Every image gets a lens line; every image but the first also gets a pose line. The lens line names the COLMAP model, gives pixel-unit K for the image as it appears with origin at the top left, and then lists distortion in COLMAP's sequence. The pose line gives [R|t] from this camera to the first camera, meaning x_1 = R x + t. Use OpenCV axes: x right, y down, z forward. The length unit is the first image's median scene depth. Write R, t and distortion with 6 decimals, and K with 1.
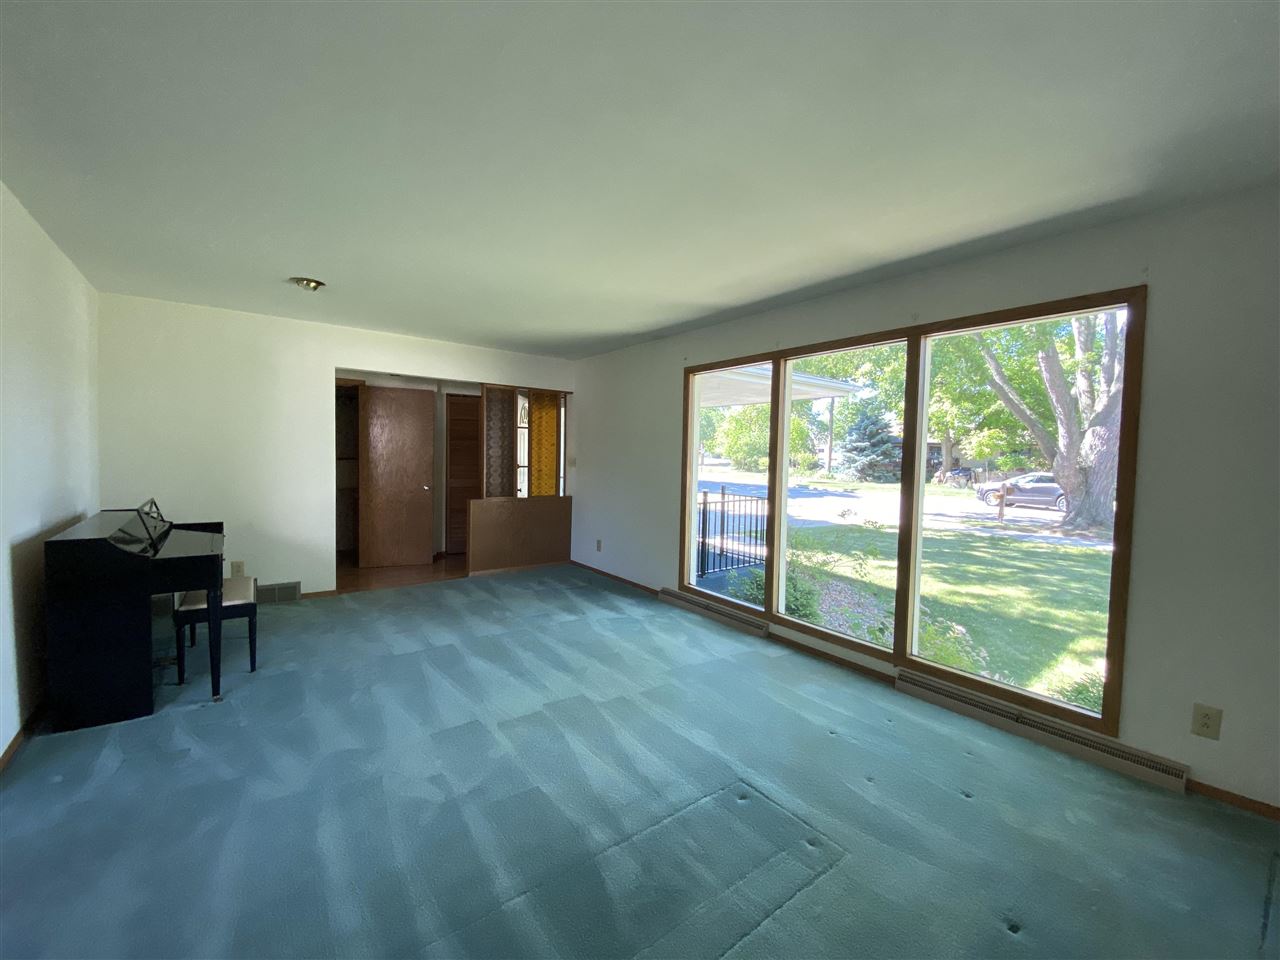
lens RADIAL K [[521.1, 0, 632.5], [0, 521.1, 475.3], [0, 0, 1]] dist [-0.000768, -0.000676]
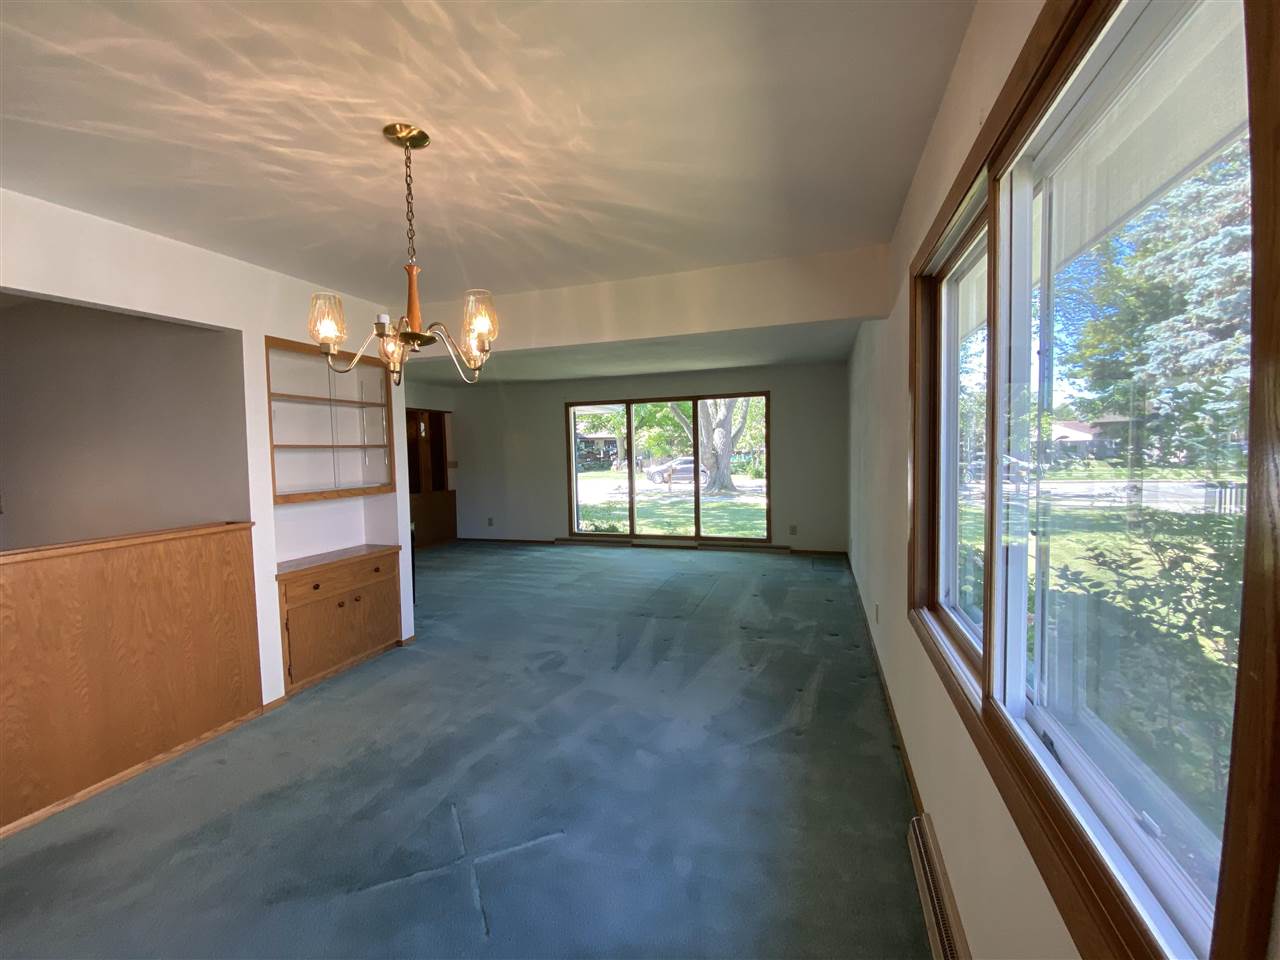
lens RADIAL K [[521.1, 0, 644.6], [0, 521.1, 479.8], [0, 0, 1]] dist [-0.000768, -0.000676]
pose [[0.812940, -0.071021, 0.578000, -0.251235], [0.062199, 0.997447, 0.035078, -0.001633], [-0.579016, 0.007435, 0.815282, -0.188370]]
